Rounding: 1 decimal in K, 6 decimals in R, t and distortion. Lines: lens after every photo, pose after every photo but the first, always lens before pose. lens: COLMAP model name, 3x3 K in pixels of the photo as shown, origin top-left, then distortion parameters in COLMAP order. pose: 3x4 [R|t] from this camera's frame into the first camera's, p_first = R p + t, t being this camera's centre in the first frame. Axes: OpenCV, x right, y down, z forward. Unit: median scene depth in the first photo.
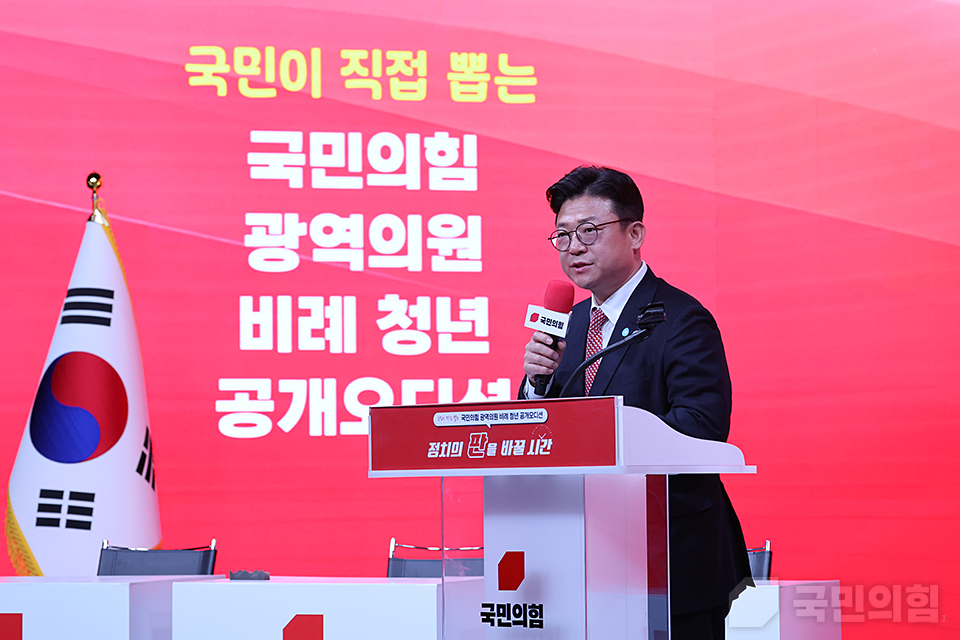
lens RADIAL K [[3323.1, 0, 480.0], [0, 3323.1, 320.0], [0, 0, 1]] dist [0.245287, 1.558422]
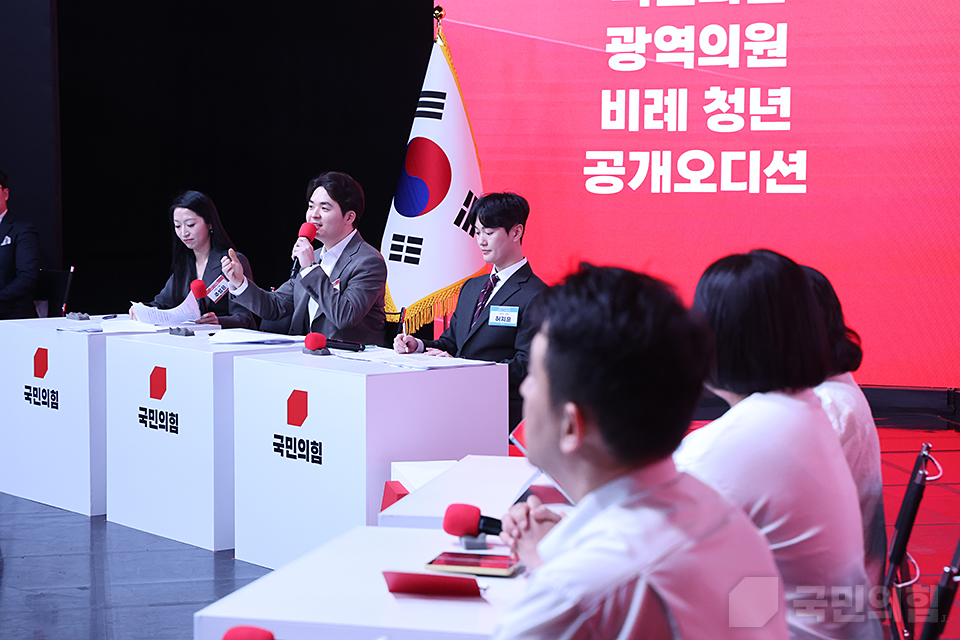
lens RADIAL K [[2111.6, 0, 480.0], [0, 2111.6, 320.0], [0, 0, 1]] dist [0.371155, -0.028720]
pose [[0.865216, 0.049969, -0.498904, 0.322100], [0.016544, 0.991635, 0.128010, -0.025722], [0.501127, -0.119010, 0.857151, 0.214984]]
